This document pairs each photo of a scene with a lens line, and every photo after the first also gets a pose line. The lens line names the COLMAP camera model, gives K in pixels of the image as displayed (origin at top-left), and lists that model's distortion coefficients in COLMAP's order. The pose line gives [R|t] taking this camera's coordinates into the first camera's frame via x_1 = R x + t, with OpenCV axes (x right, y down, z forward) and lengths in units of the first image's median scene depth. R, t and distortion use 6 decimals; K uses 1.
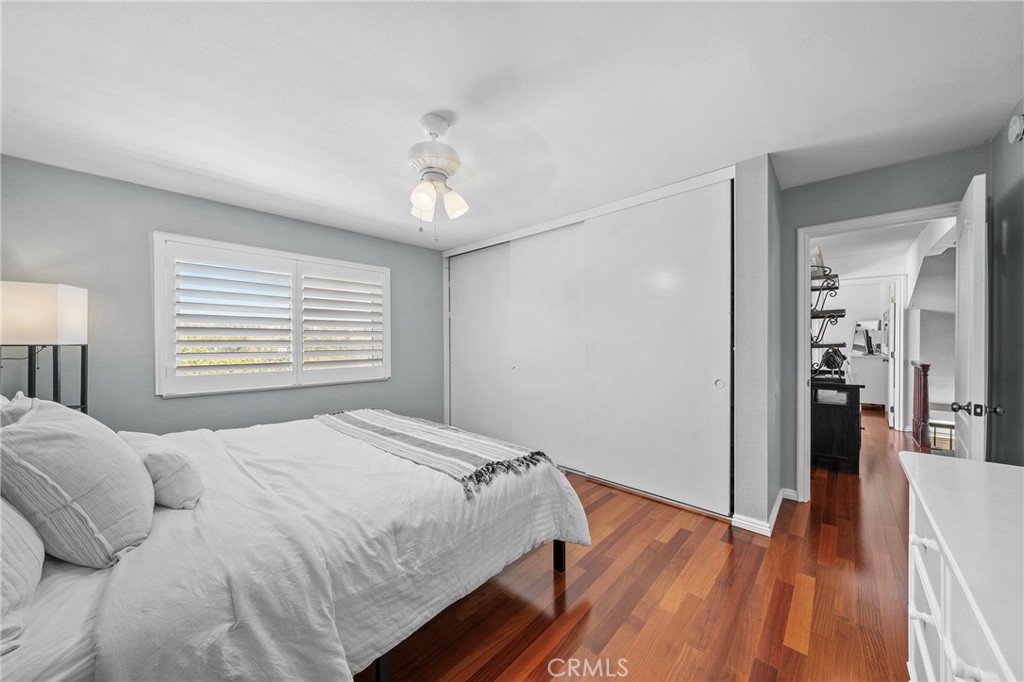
lens RADIAL K [[347.3, 0, 513.1], [0, 347.3, 342.8], [0, 0, 1]] dist [-0.006166, 0.000013]
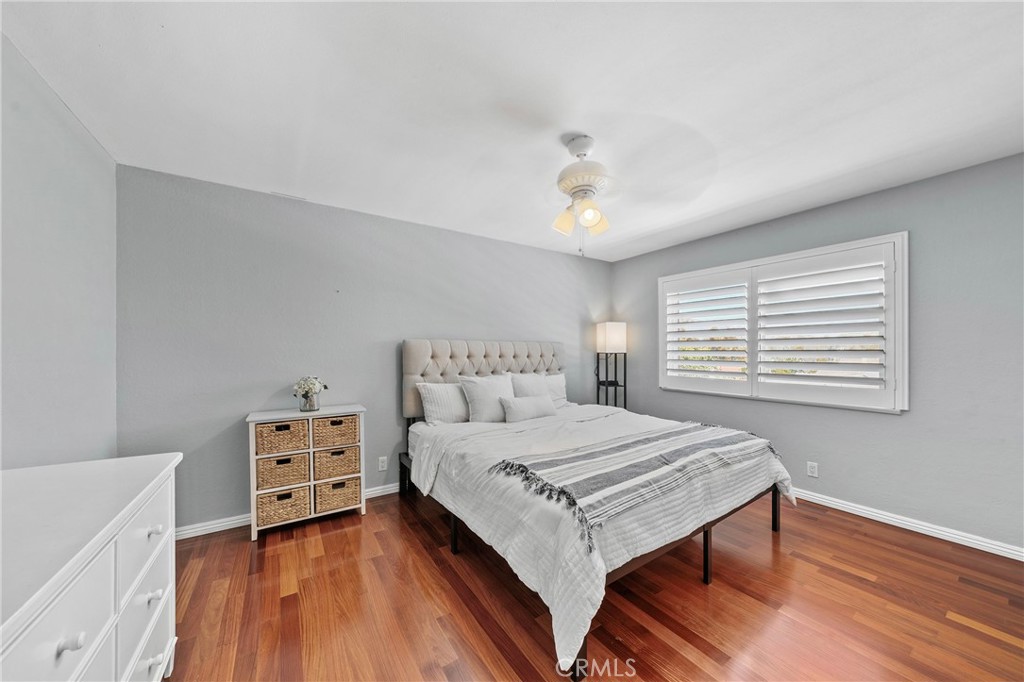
lens RADIAL K [[352.9, 0, 510.3], [0, 352.9, 352.8], [0, 0, 1]] dist [-0.005105, -0.000089]
pose [[-0.236127, 0.005039, -0.971709, 1.415753], [-0.005884, 0.999961, 0.006615, -0.008062], [0.971704, 0.007279, -0.236088, 1.718339]]
